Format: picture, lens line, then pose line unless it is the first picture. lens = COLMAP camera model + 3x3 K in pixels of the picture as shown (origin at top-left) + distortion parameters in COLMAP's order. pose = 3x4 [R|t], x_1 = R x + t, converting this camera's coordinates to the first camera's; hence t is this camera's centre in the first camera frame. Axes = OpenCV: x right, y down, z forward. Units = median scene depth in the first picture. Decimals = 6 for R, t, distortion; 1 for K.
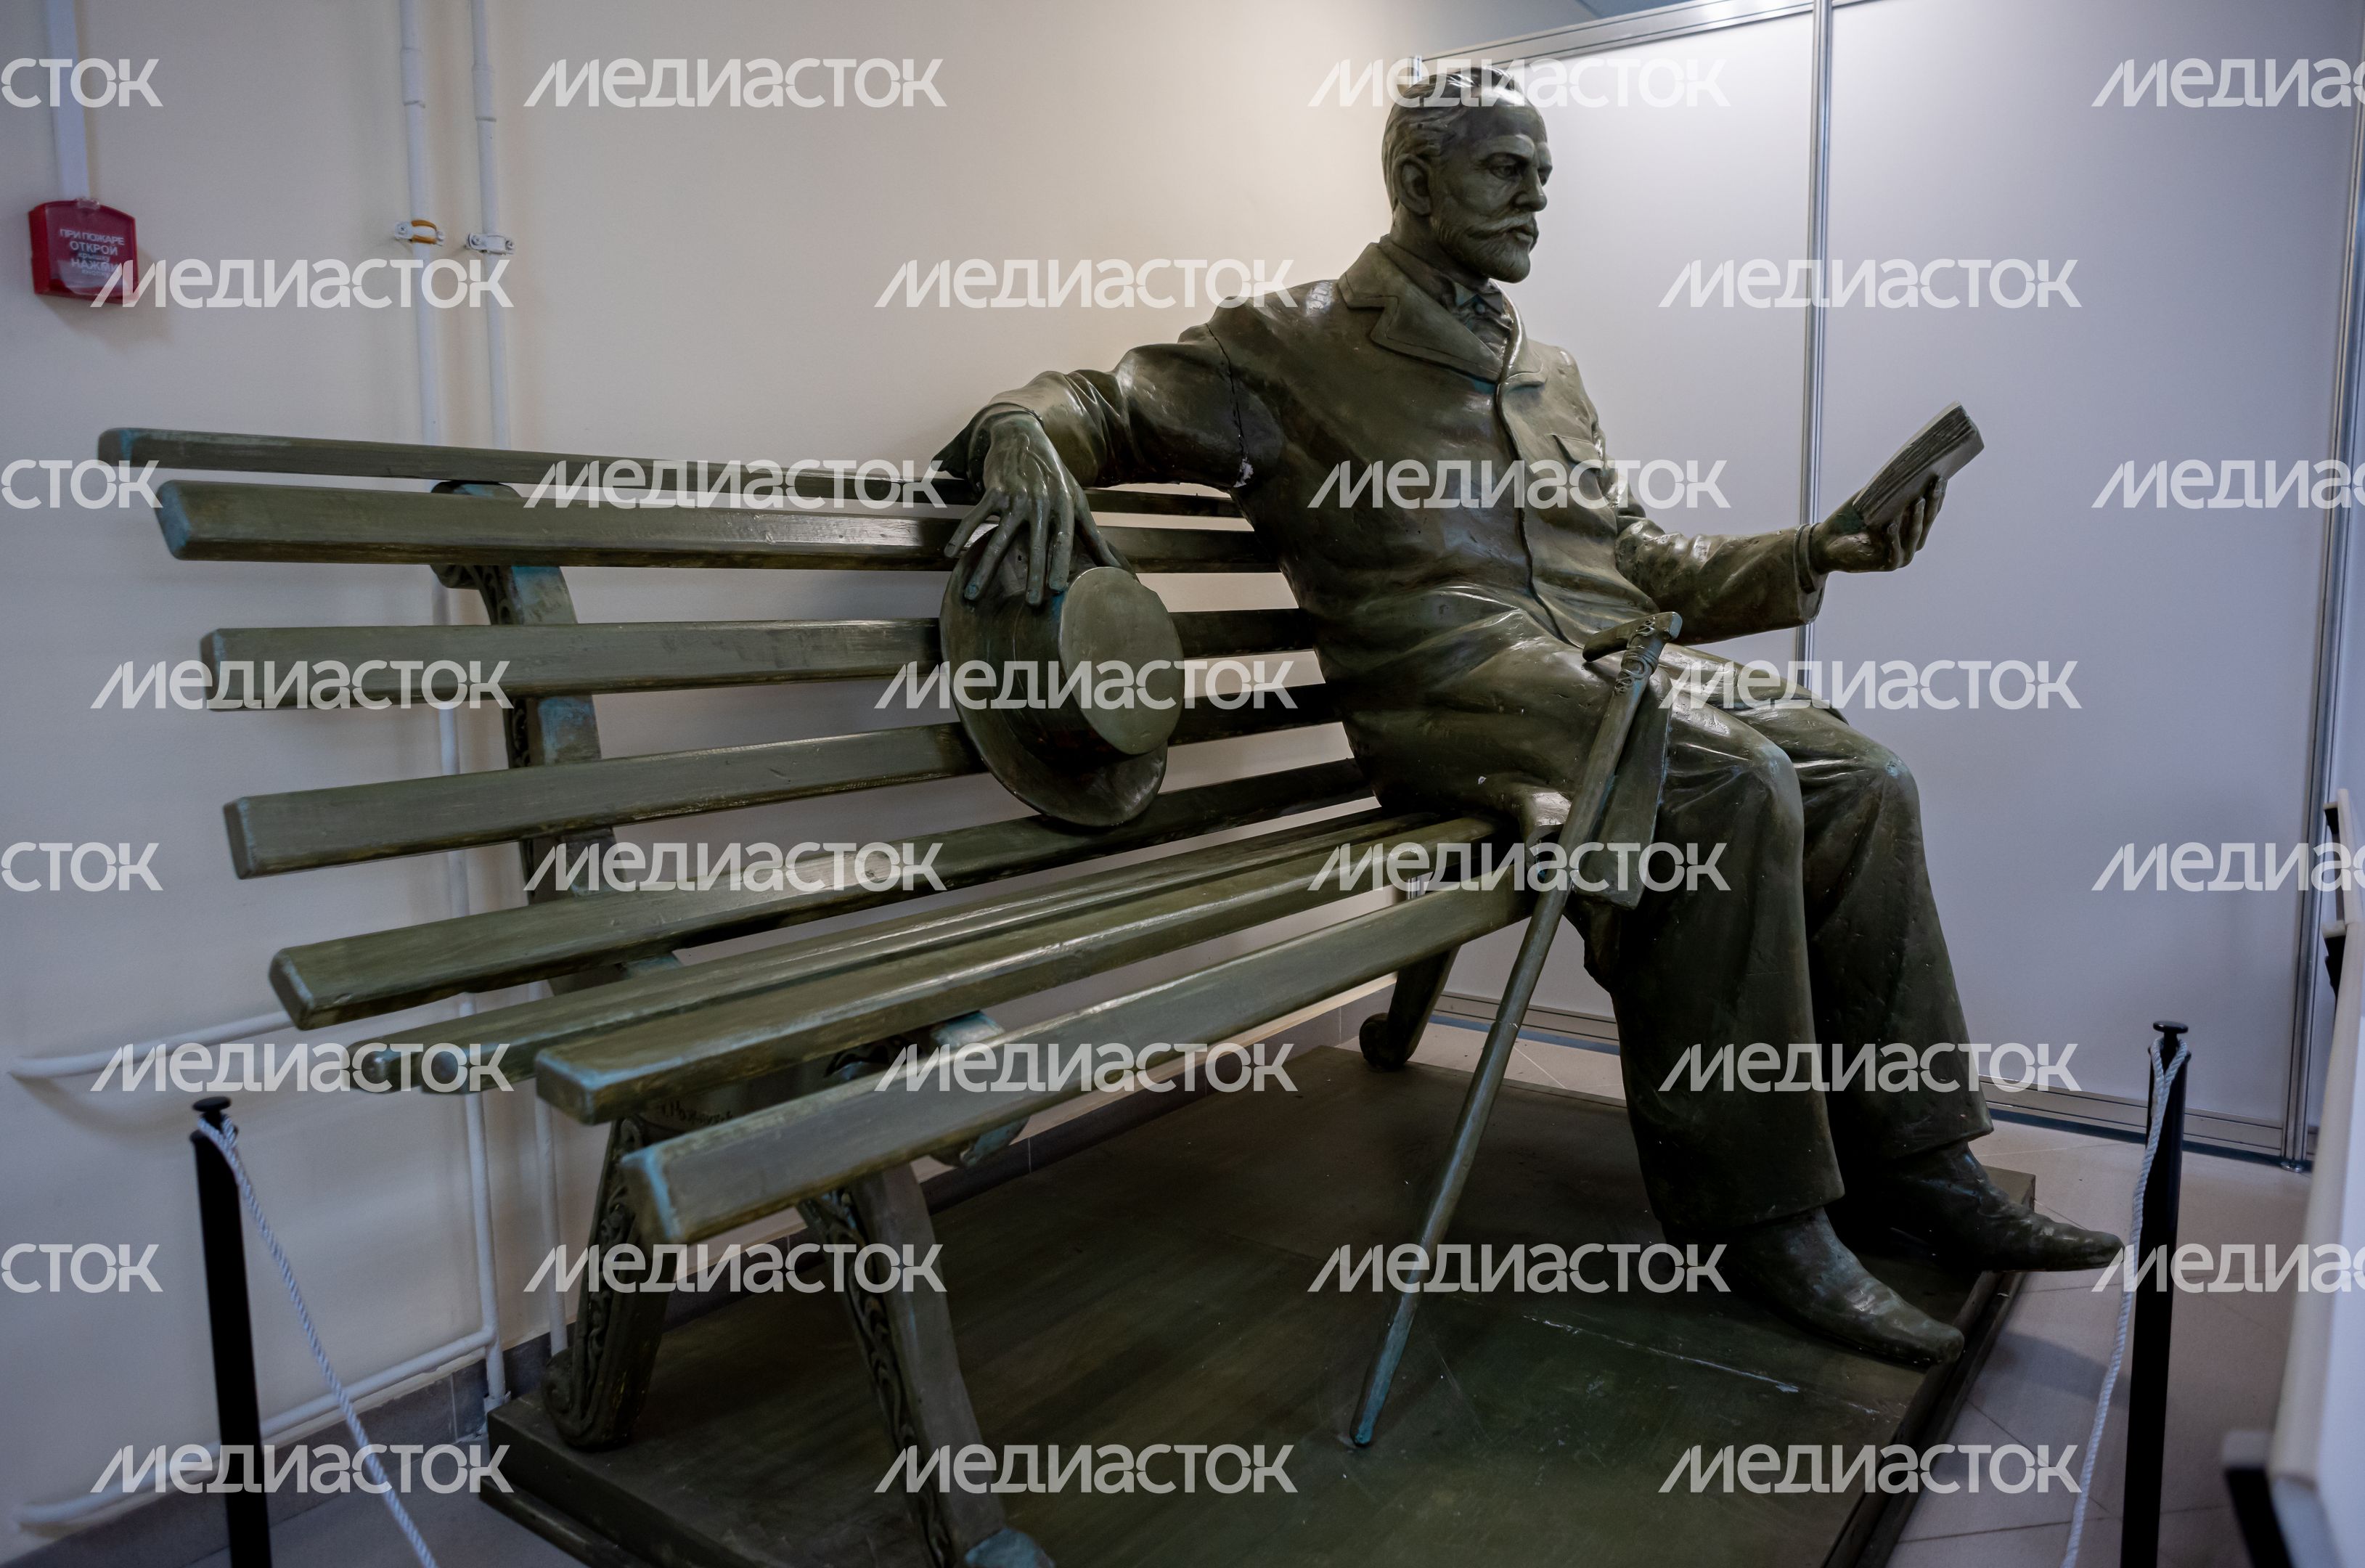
lens RADIAL K [[1540.5, 0, 1182.5], [0, 1540.5, 784.0], [0, 0, 1]] dist [-0.082279, 0.072076]
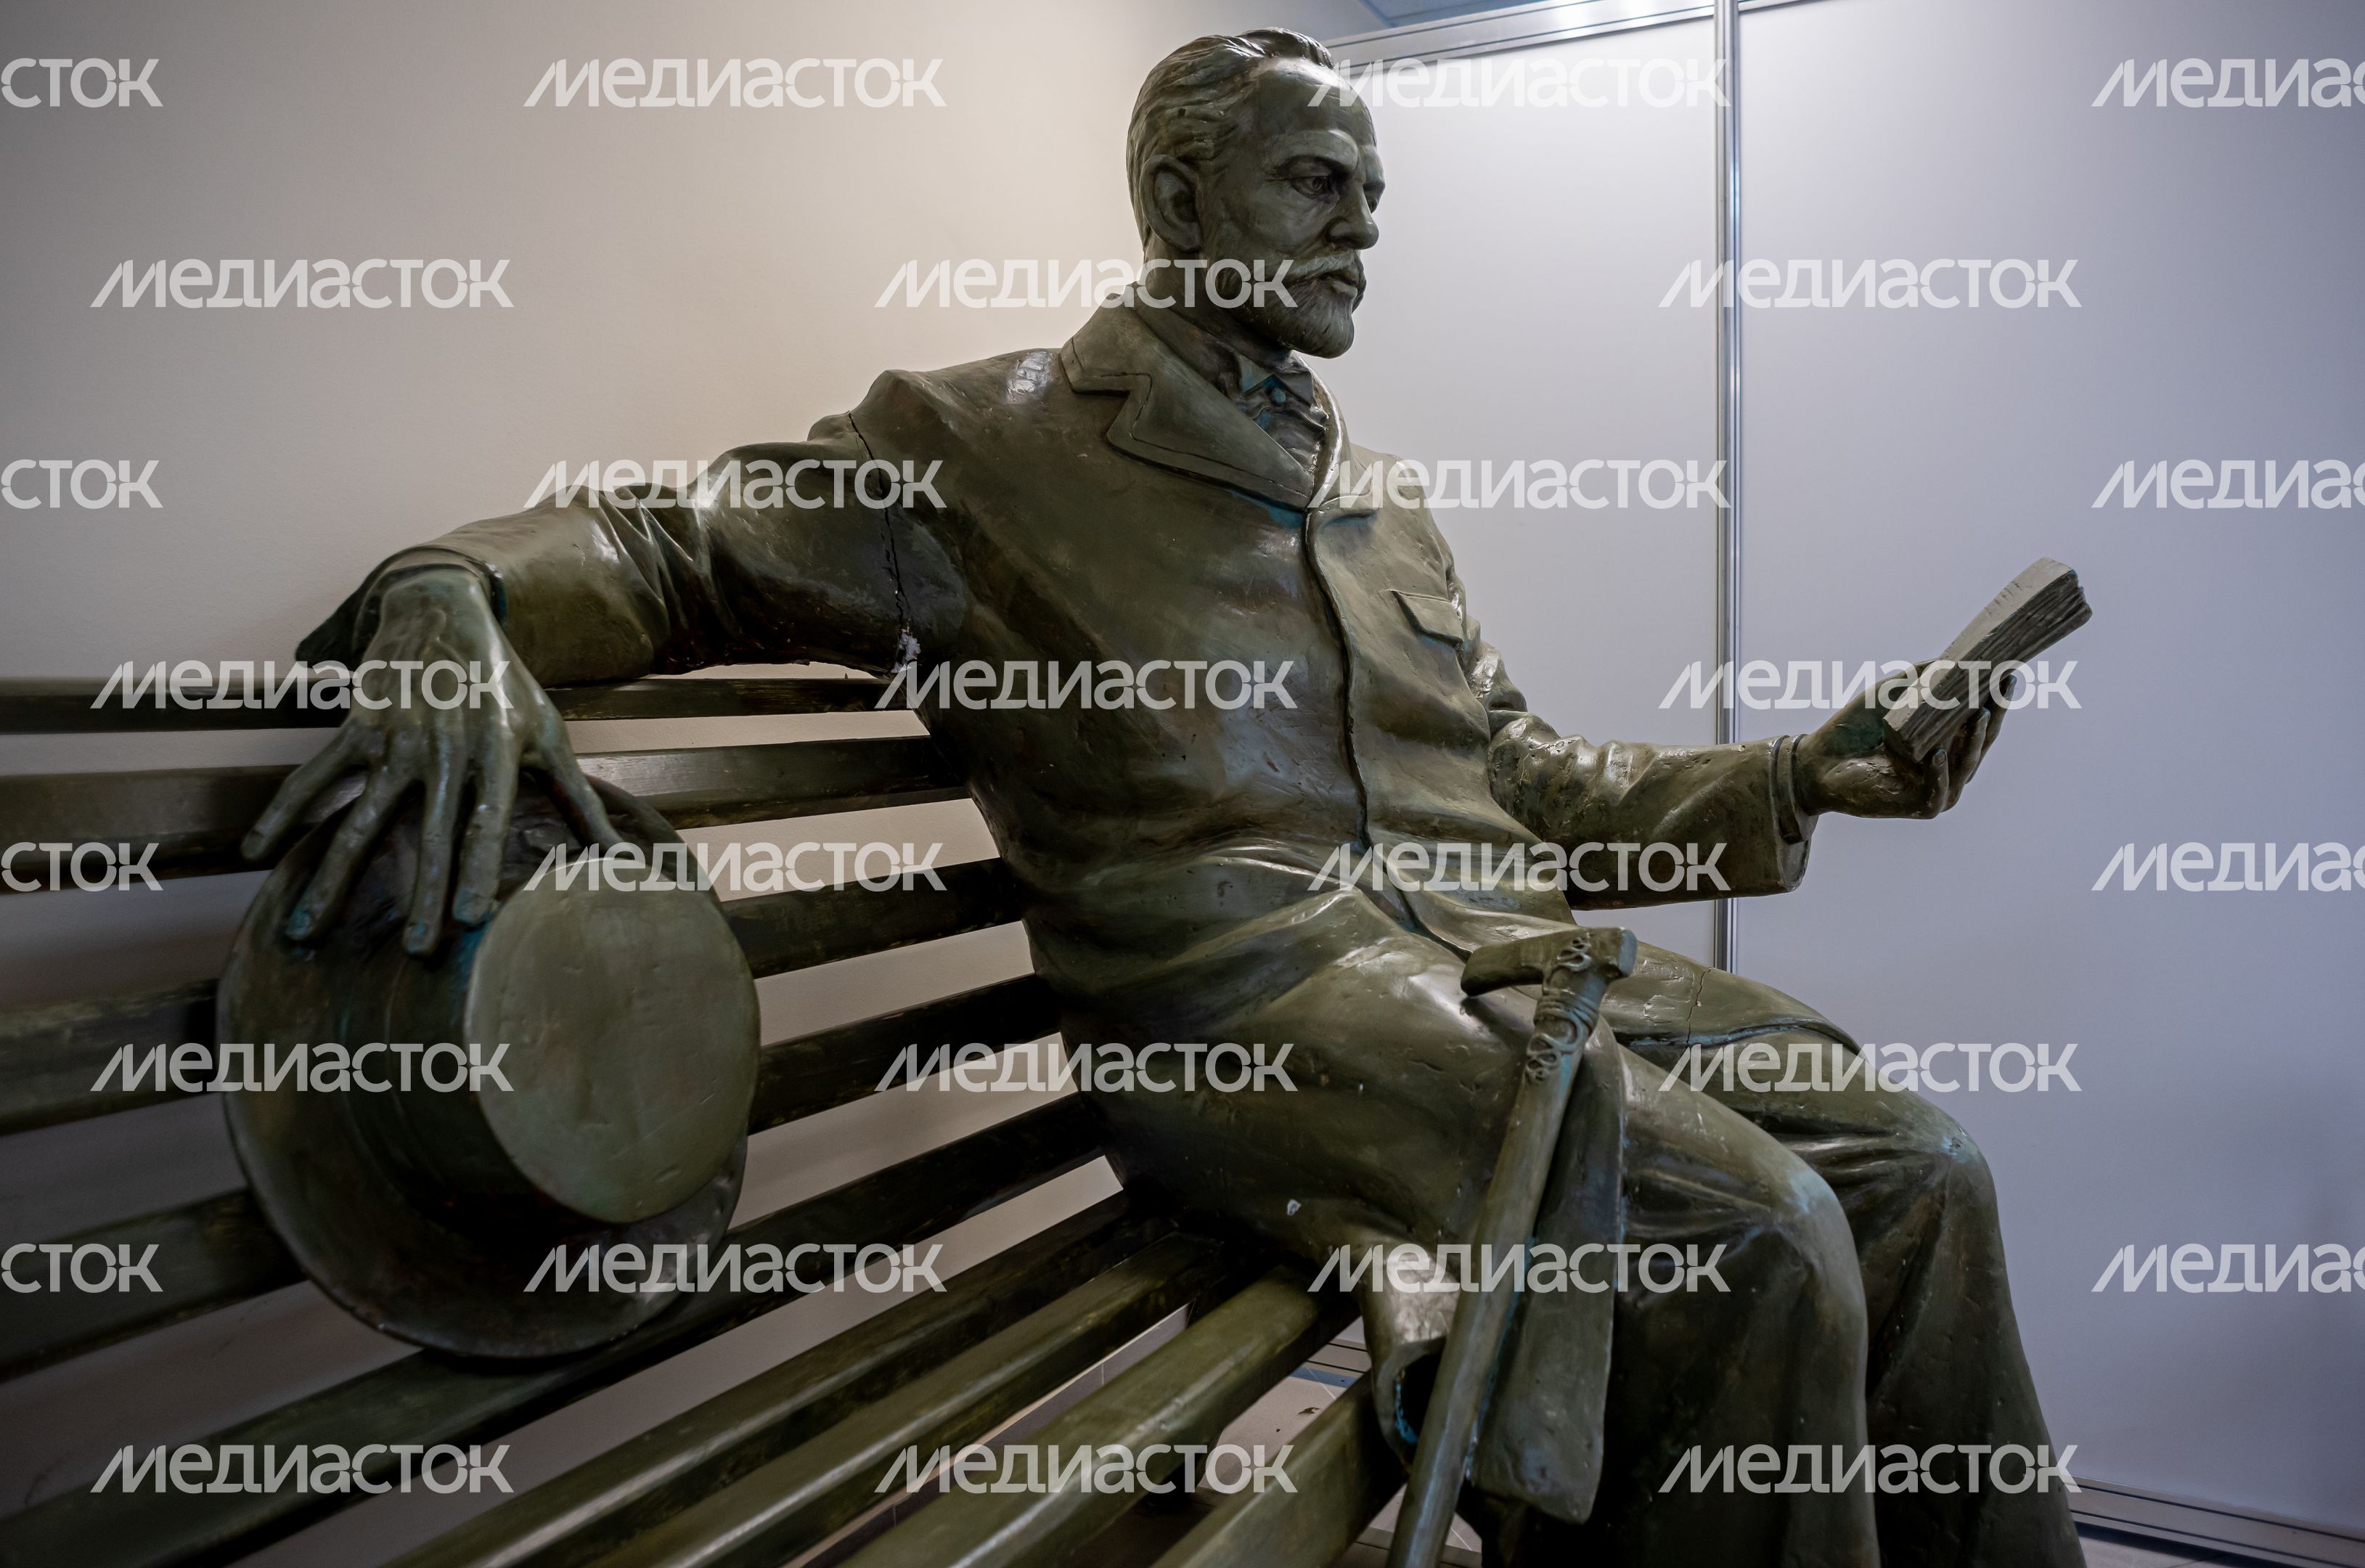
lens RADIAL K [[1540.5, 0, 1182.5], [0, 1540.5, 784.0], [0, 0, 1]] dist [-0.082279, 0.072076]
pose [[0.992104, -0.007313, 0.125202, 0.074617], [0.014781, 0.998159, -0.058824, -0.113438], [-0.124541, 0.060210, 0.990386, 0.383570]]
